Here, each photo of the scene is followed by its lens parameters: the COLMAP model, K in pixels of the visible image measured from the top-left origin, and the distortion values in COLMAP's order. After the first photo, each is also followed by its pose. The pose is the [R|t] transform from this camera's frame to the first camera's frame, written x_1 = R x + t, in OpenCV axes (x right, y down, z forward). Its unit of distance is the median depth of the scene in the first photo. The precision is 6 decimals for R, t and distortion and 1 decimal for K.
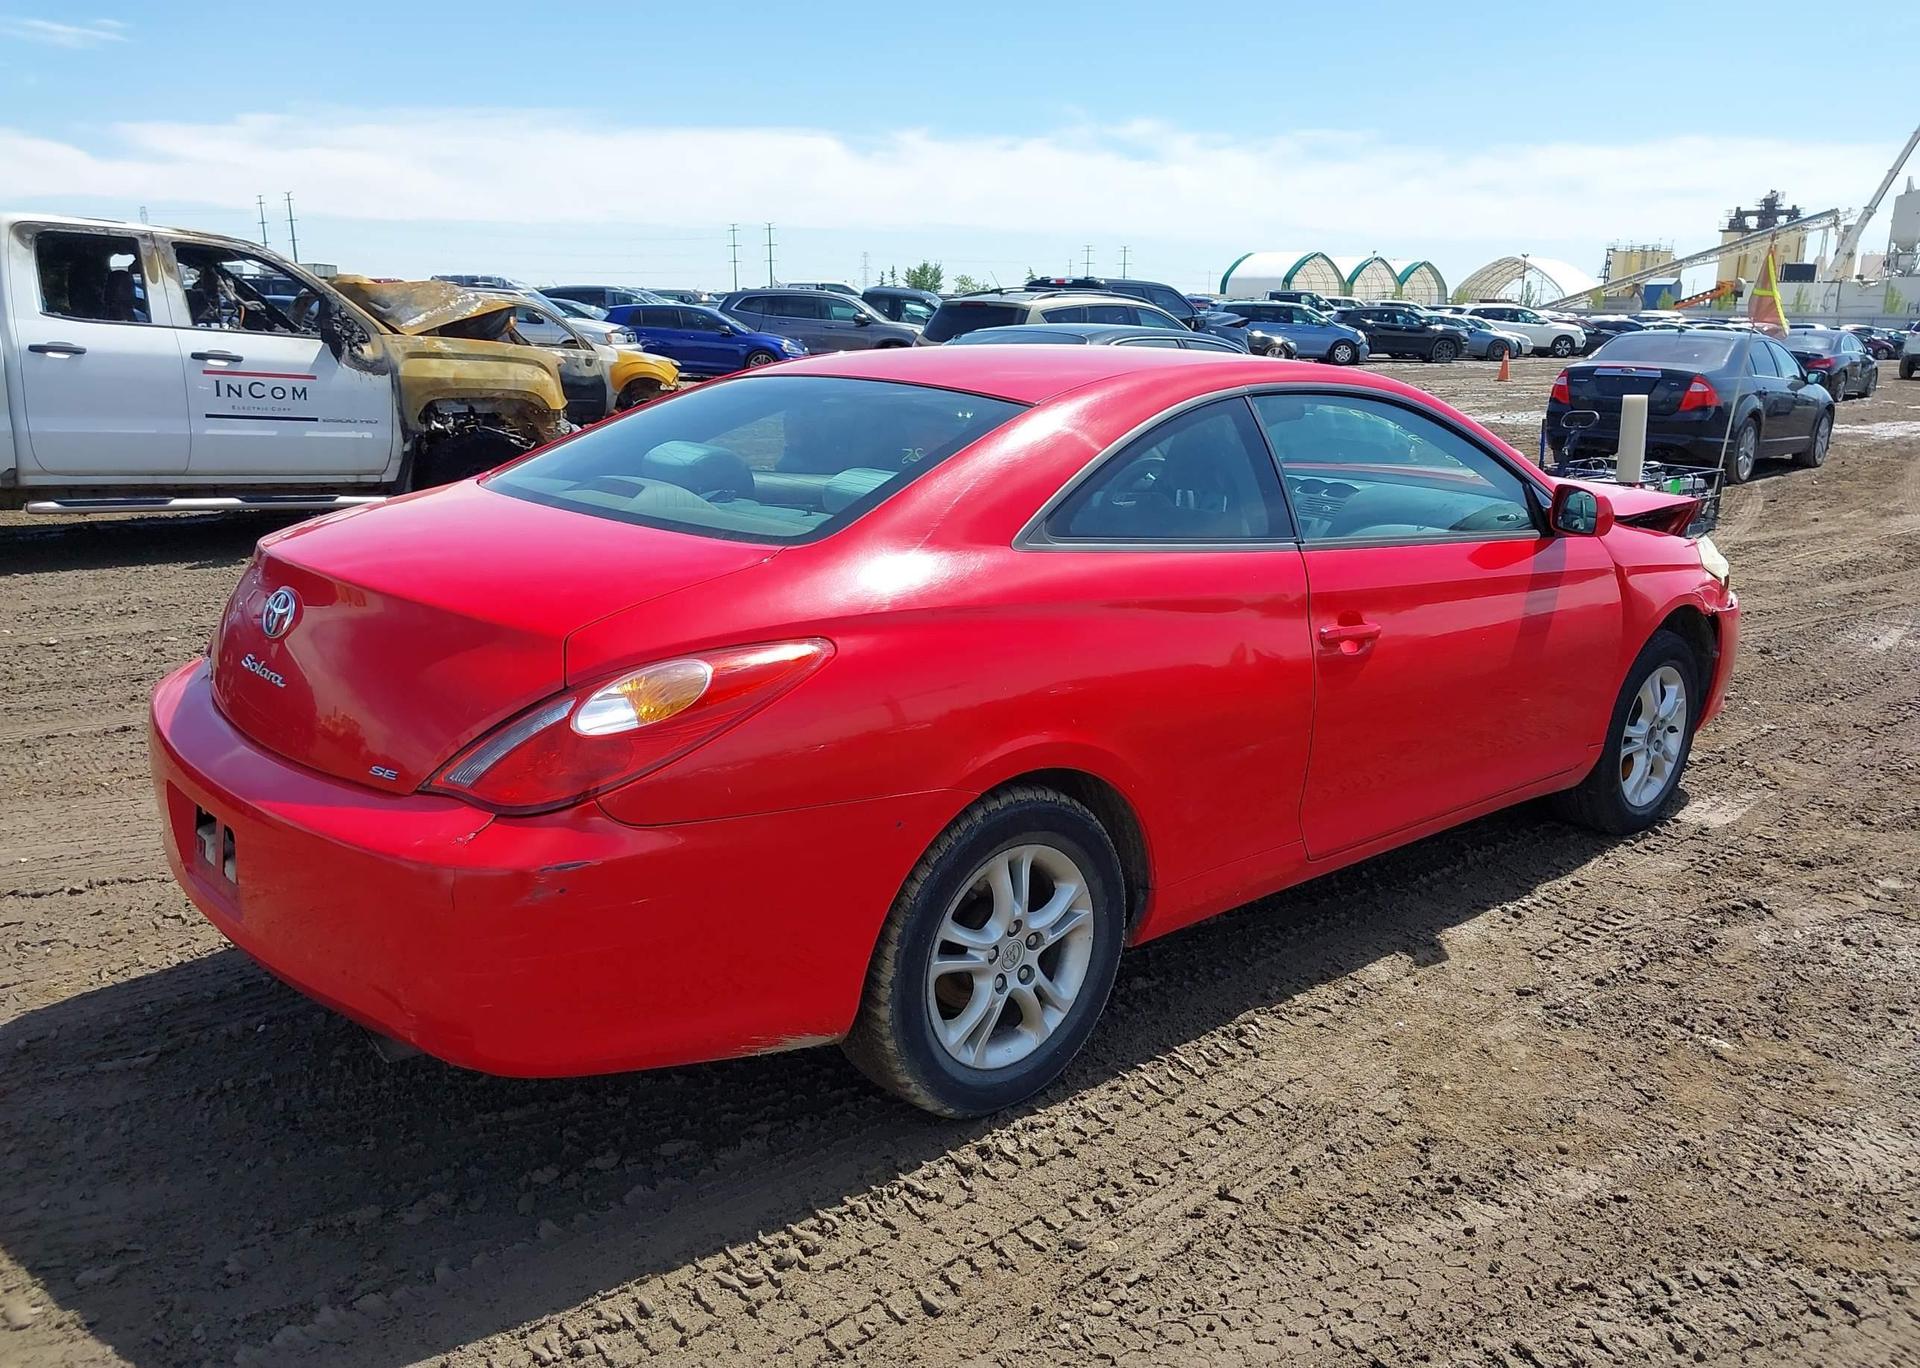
lens RADIAL K [[1520.0, 0, 980.4], [0, 1520.0, 690.1], [0, 0, 1]] dist [0.040736, -0.057323]
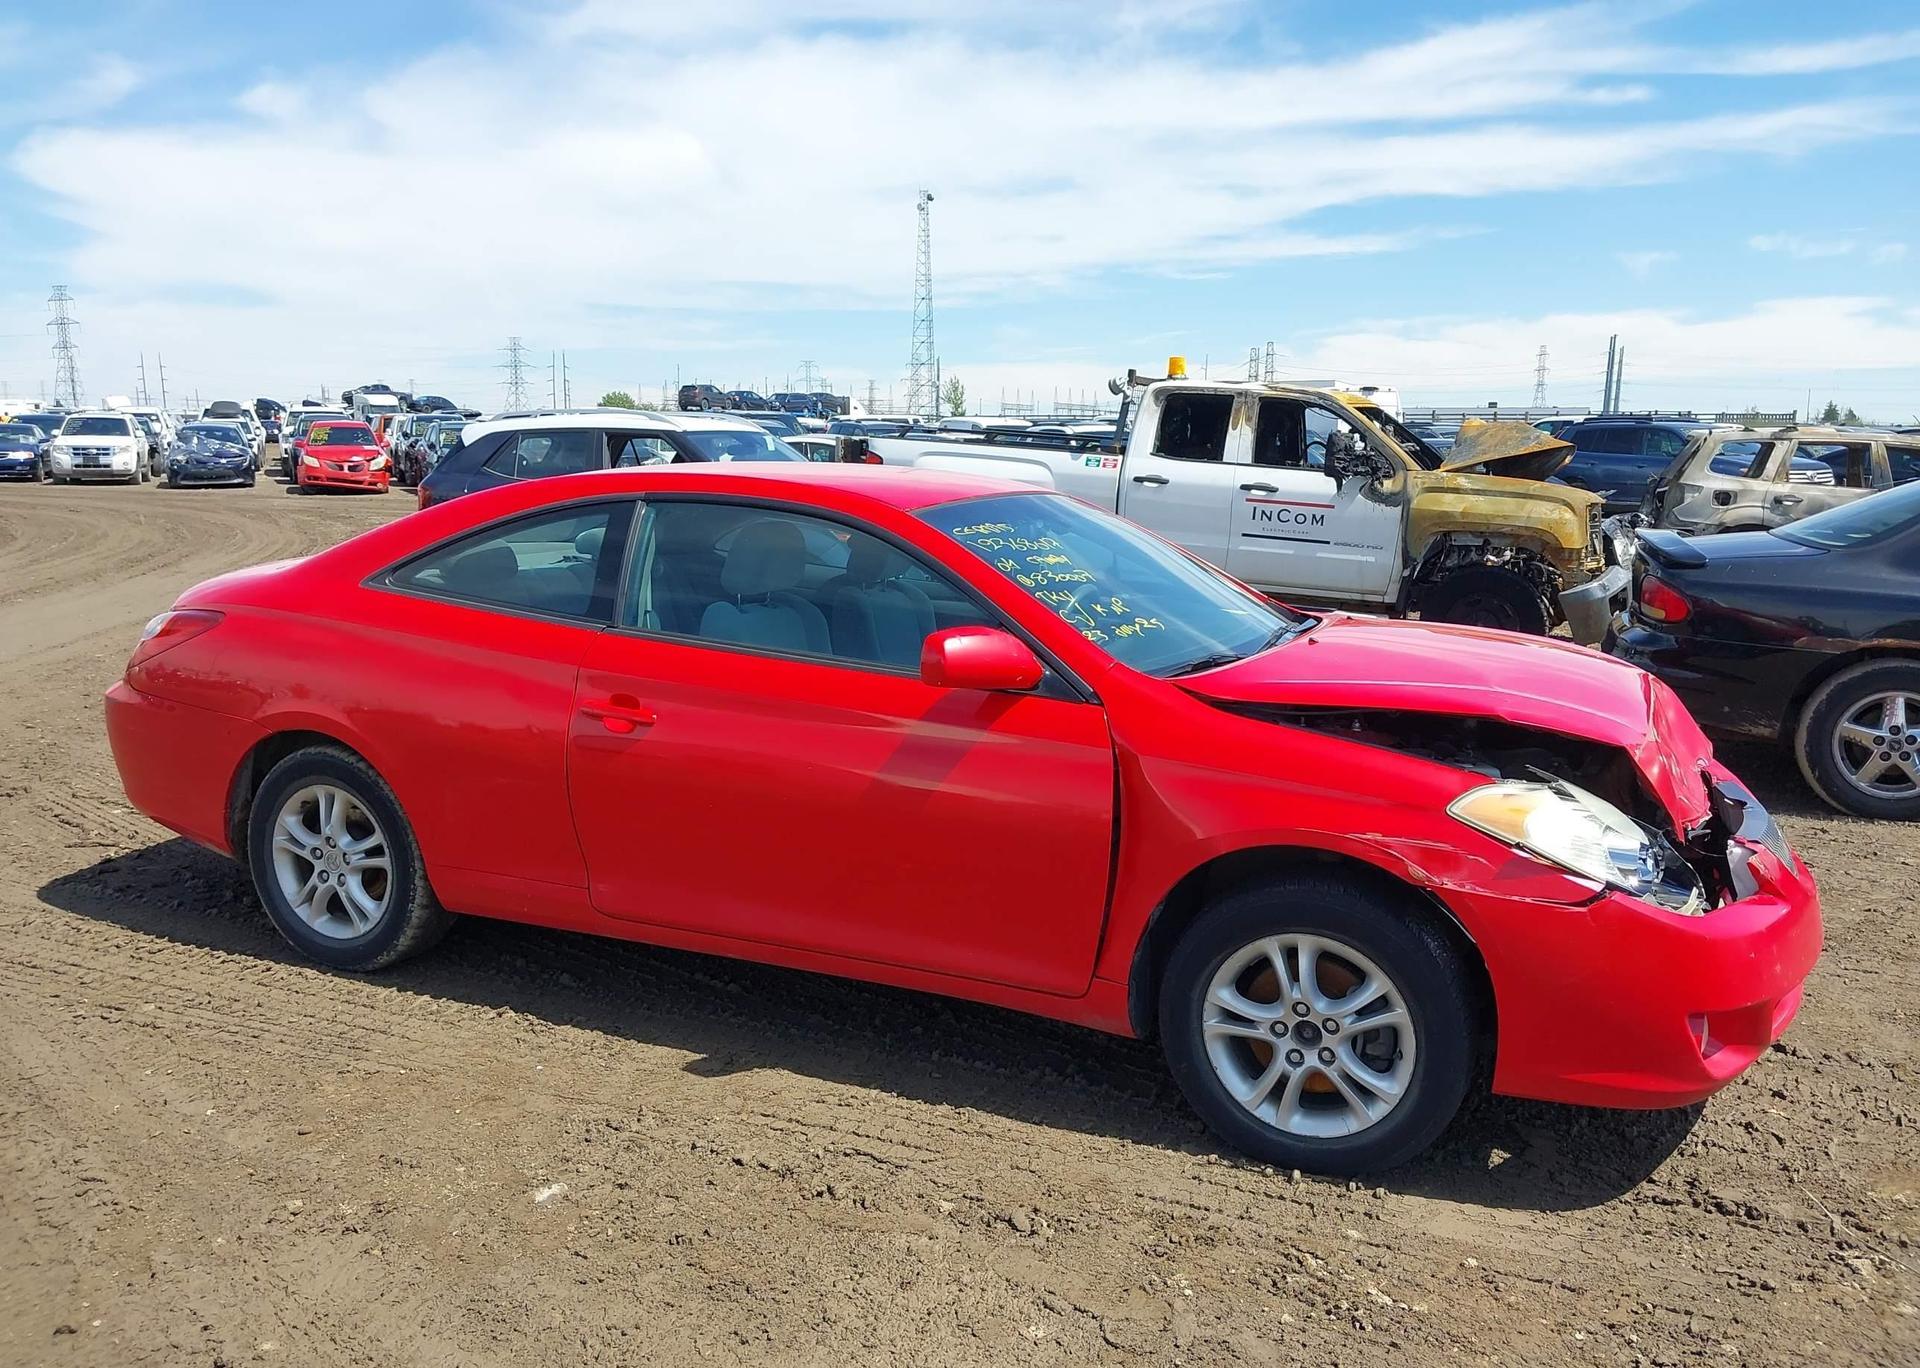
lens RADIAL K [[1520.0, 0, 962.9], [0, 1520.0, 697.4], [0, 0, 1]] dist [0.040736, -0.057323]
pose [[0.401198, 0.140150, -0.905206, 0.876372], [-0.222091, 0.973622, 0.052309, -0.106197], [0.888659, 0.180052, 0.421741, 0.495355]]
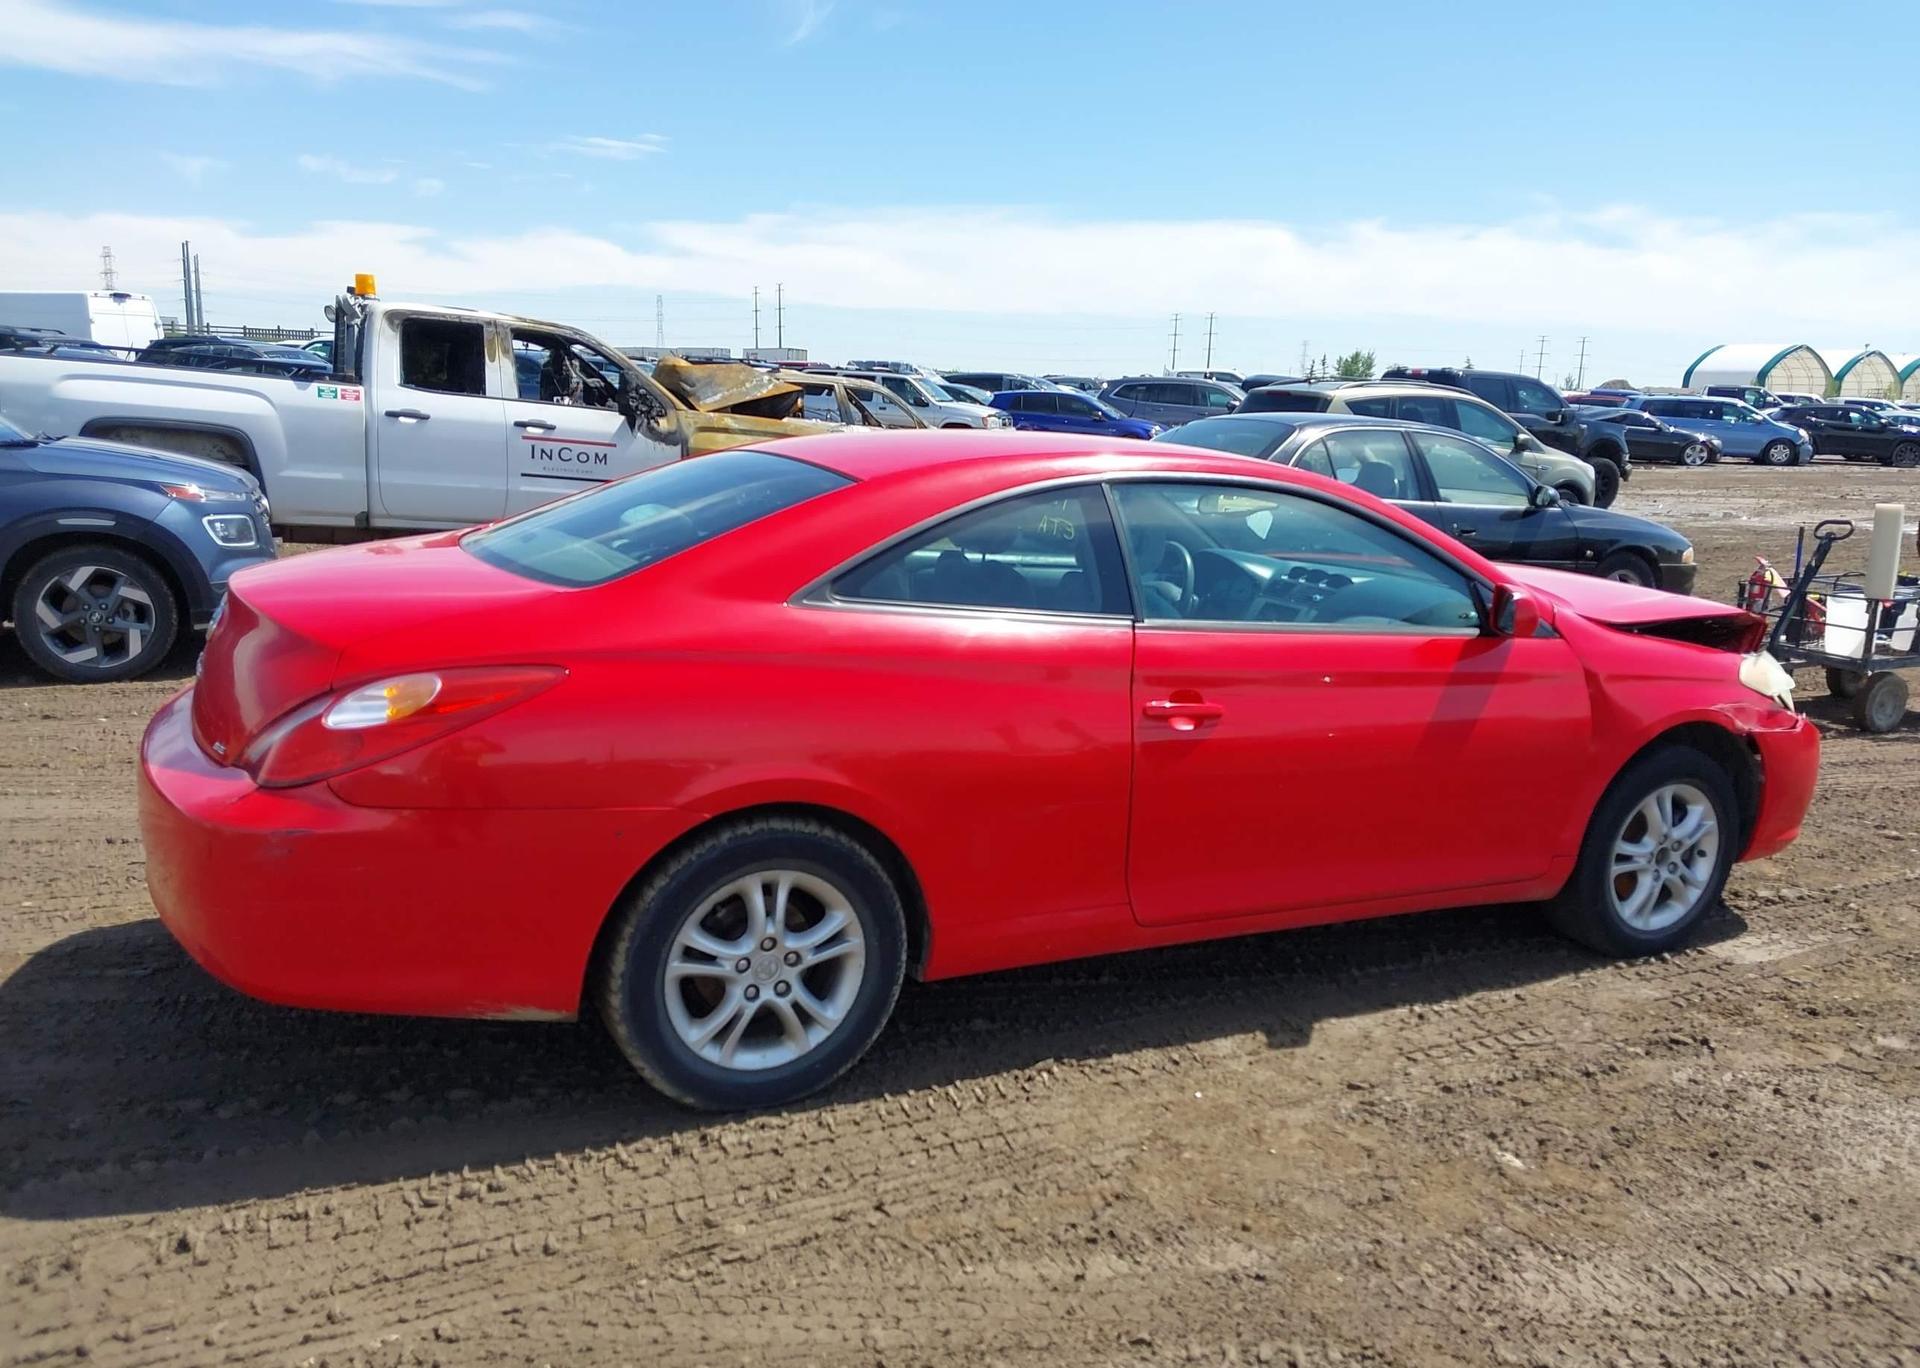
lens RADIAL K [[1520.0, 0, 982.5], [0, 1520.0, 668.4], [0, 0, 1]] dist [0.040736, -0.057323]
pose [[0.960844, 0.068107, -0.268588, 0.253875], [-0.085982, 0.994758, -0.055344, 0.002474], [0.263410, 0.076271, 0.961664, -0.024820]]
